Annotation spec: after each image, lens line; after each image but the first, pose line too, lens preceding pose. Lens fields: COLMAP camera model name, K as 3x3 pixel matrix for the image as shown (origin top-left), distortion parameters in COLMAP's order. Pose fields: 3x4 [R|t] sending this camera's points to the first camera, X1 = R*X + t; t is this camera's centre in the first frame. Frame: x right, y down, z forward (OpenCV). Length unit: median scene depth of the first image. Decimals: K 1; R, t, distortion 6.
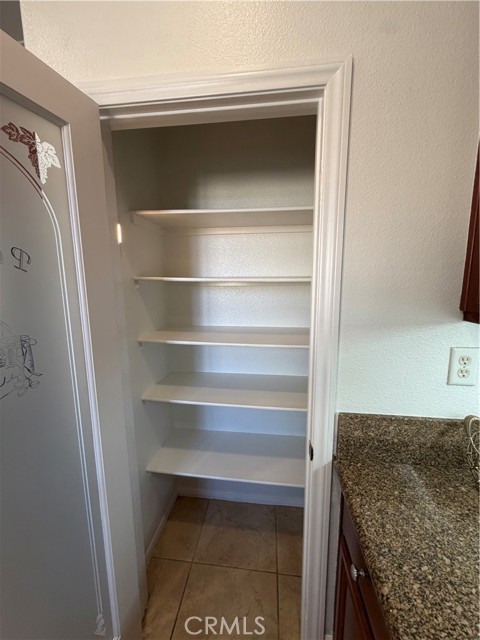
lens RADIAL K [[255.3, 0, 238.7], [0, 255.3, 320.7], [0, 0, 1]] dist [0.002129, 0.000052]
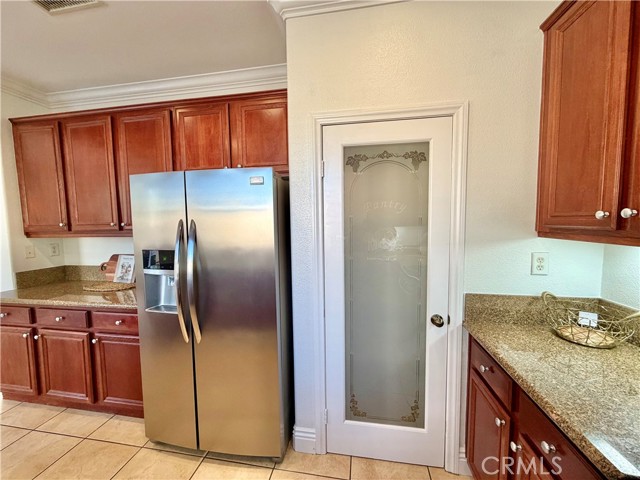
lens RADIAL K [[255.3, 0, 320.2], [0, 255.3, 238.5], [0, 0, 1]] dist [0.002129, 0.000052]
pose [[0.999076, 0.000717, -0.042970, -0.510278], [-0.004204, 0.996697, -0.081101, 0.152560], [0.042770, 0.081207, 0.995779, -0.769347]]
